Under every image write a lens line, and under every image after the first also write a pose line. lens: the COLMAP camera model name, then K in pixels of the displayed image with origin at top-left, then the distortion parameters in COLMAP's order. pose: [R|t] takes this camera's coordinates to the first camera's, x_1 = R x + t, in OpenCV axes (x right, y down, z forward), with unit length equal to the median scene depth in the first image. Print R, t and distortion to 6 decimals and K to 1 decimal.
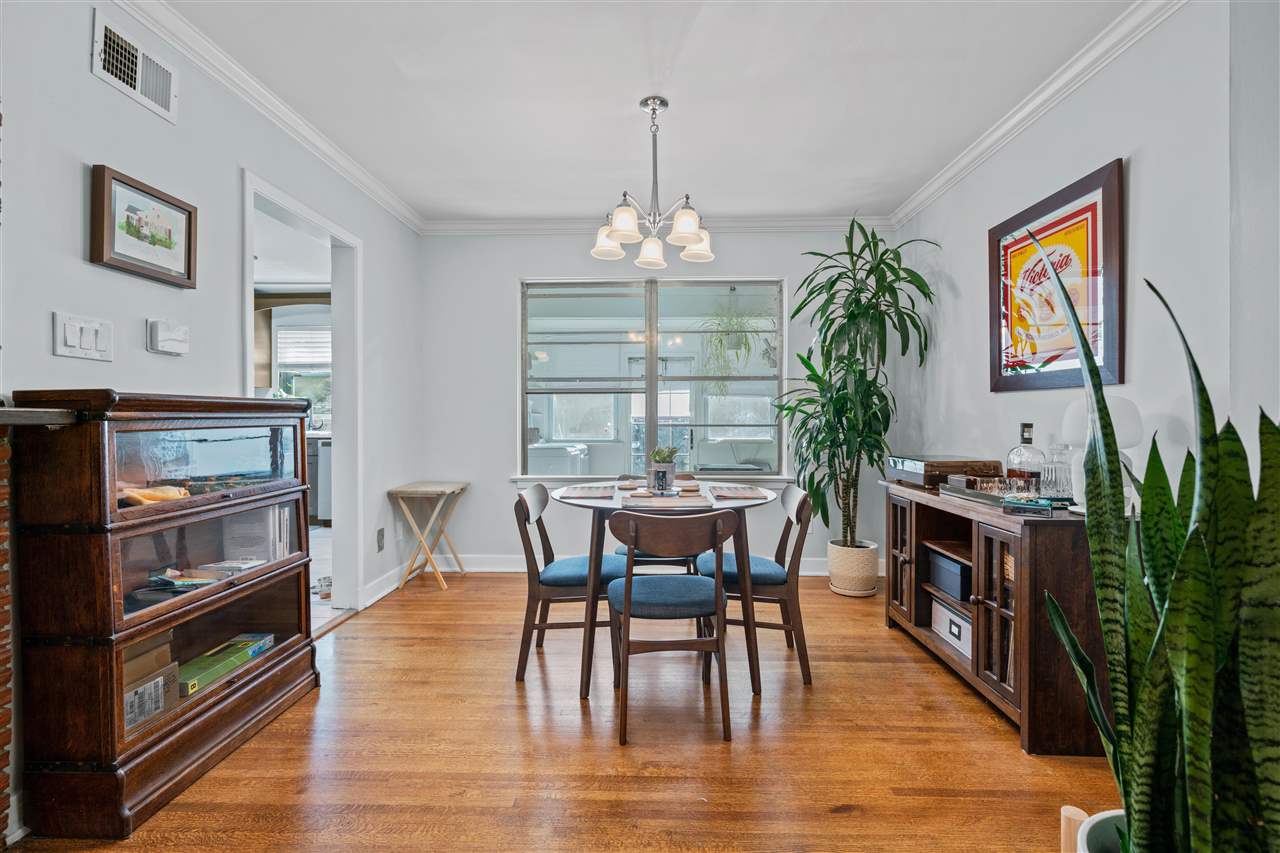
lens RADIAL K [[581.5, 0, 640.5], [0, 581.5, 420.8], [0, 0, 1]] dist [-0.000383, 0.000714]
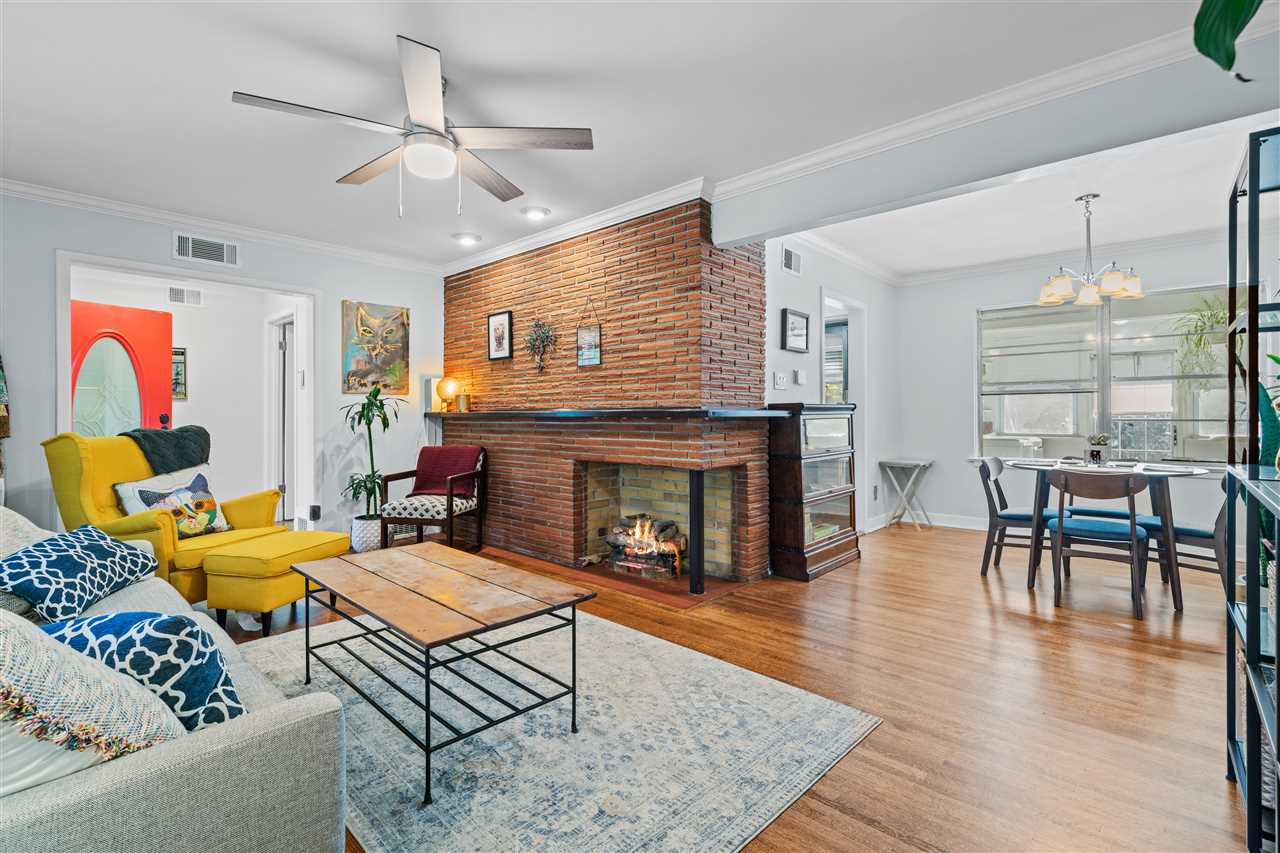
lens RADIAL K [[581.5, 0, 635.7], [0, 581.5, 412.4], [0, 0, 1]] dist [-0.000383, 0.000714]
pose [[0.757313, -0.004116, -0.653039, 0.120881], [-0.000913, 0.999972, -0.007362, 0.004903], [0.653051, 0.006171, 0.757289, -0.886021]]
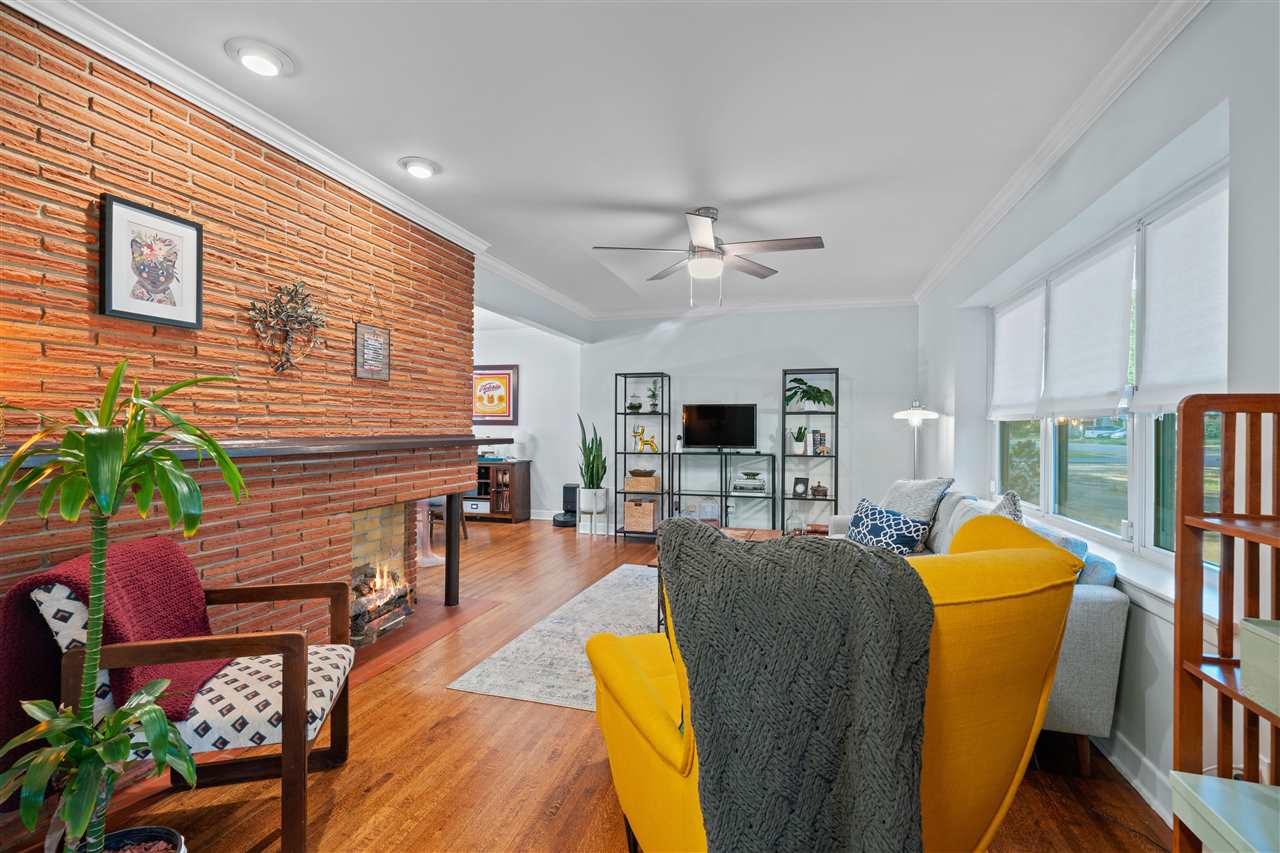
lens RADIAL K [[581.5, 0, 642.3], [0, 581.5, 427.6], [0, 0, 1]] dist [-0.000383, 0.000714]
pose [[0.232280, 0.001693, 0.972648, -2.220942], [0.003472, 0.999991, -0.002570, -0.035689], [-0.972643, 0.003974, 0.232272, -0.546502]]
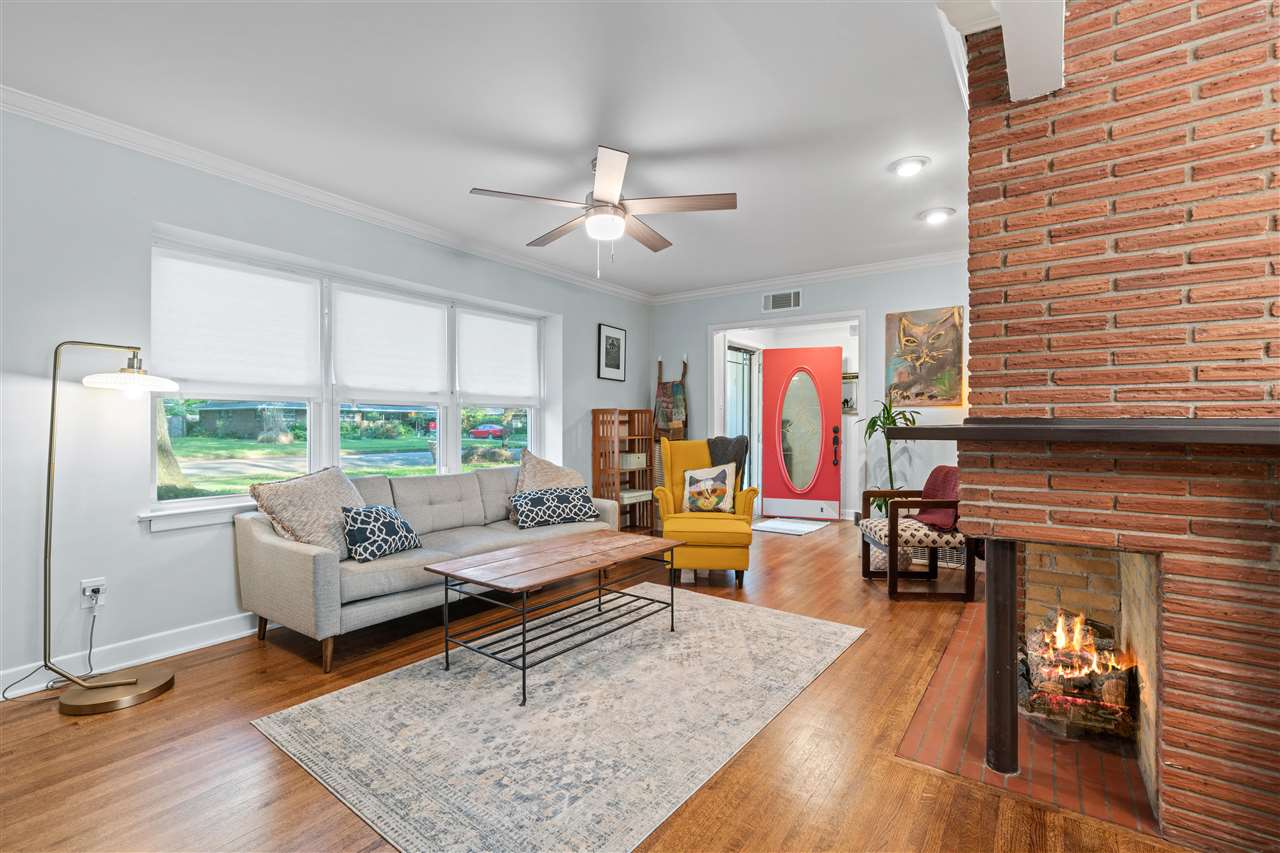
lens RADIAL K [[581.5, 0, 641.8], [0, 581.5, 424.3], [0, 0, 1]] dist [-0.000383, 0.000714]
pose [[-0.554302, -0.001935, -0.832313, 0.201935], [-0.007946, 0.999964, 0.002968, -0.013228], [0.832277, 0.008259, -0.554298, 0.386489]]
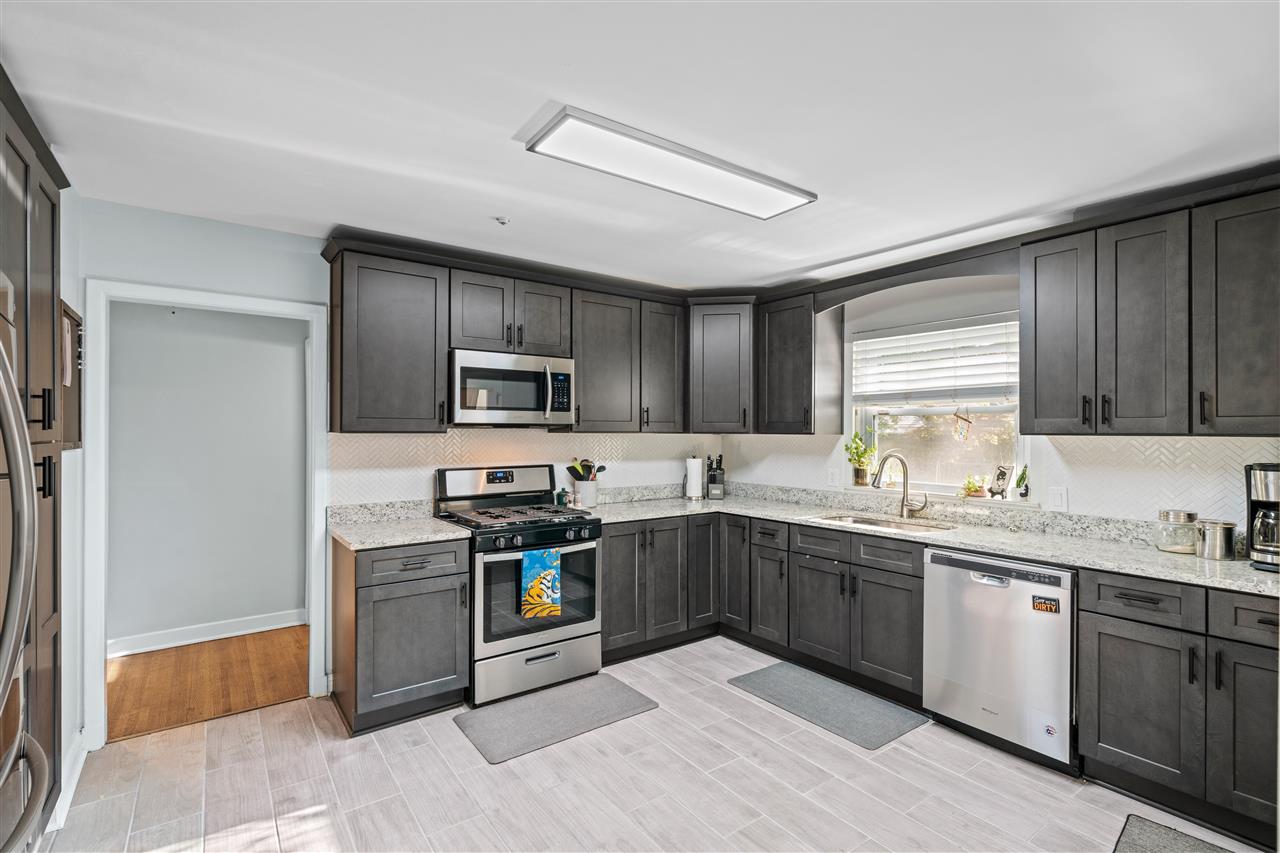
lens RADIAL K [[581.5, 0, 635.1], [0, 581.5, 431.2], [0, 0, 1]] dist [-0.000383, 0.000714]
pose [[0.602680, 0.000203, -0.797983, -0.690679], [-0.003917, 0.999989, -0.002703, -0.142701], [0.797973, 0.004754, 0.602674, 1.132674]]
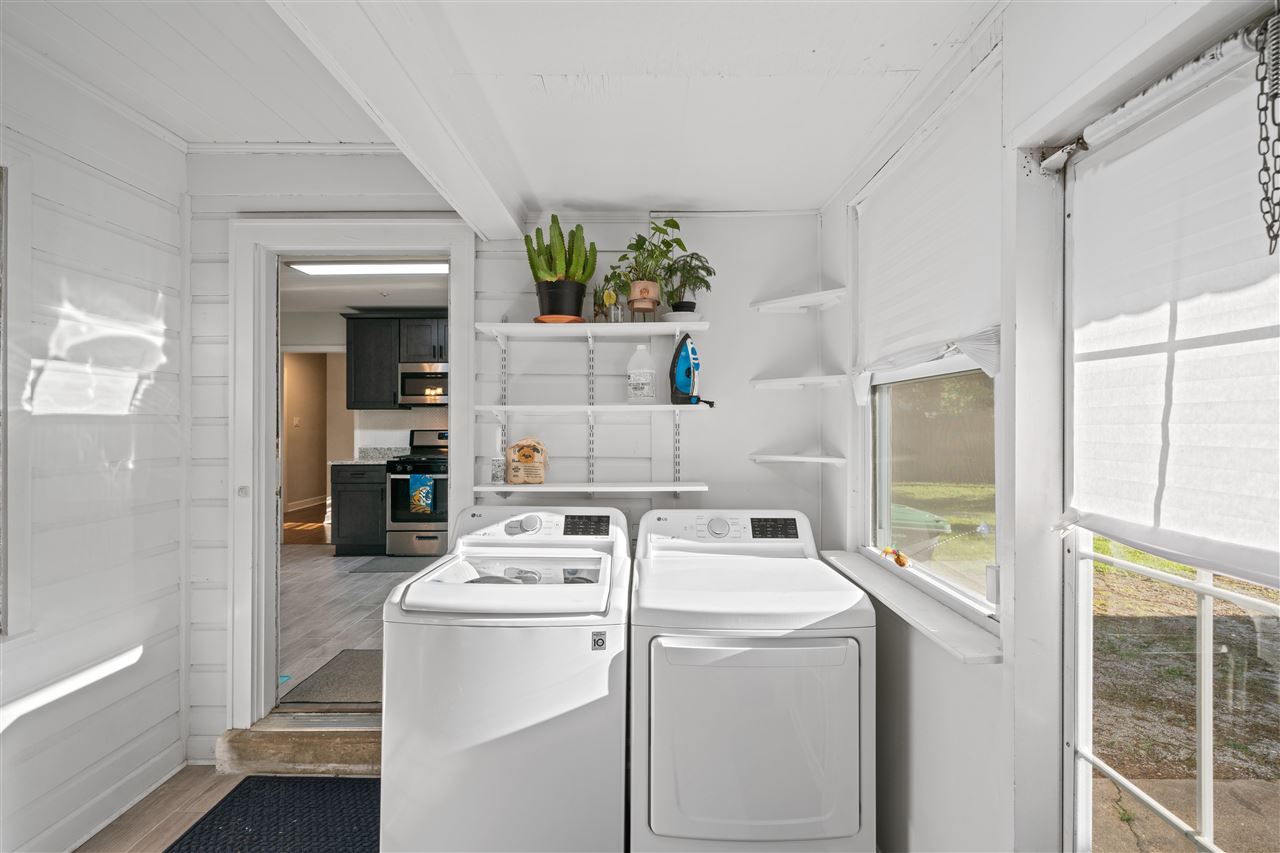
lens RADIAL K [[581.5, 0, 638.5], [0, 581.5, 427.3], [0, 0, 1]] dist [-0.000383, 0.000714]
pose [[0.012367, 0.003368, -0.999918, 0.364828], [-0.002134, 0.999992, 0.003342, -0.078673], [0.999921, 0.002092, 0.012374, 2.489013]]
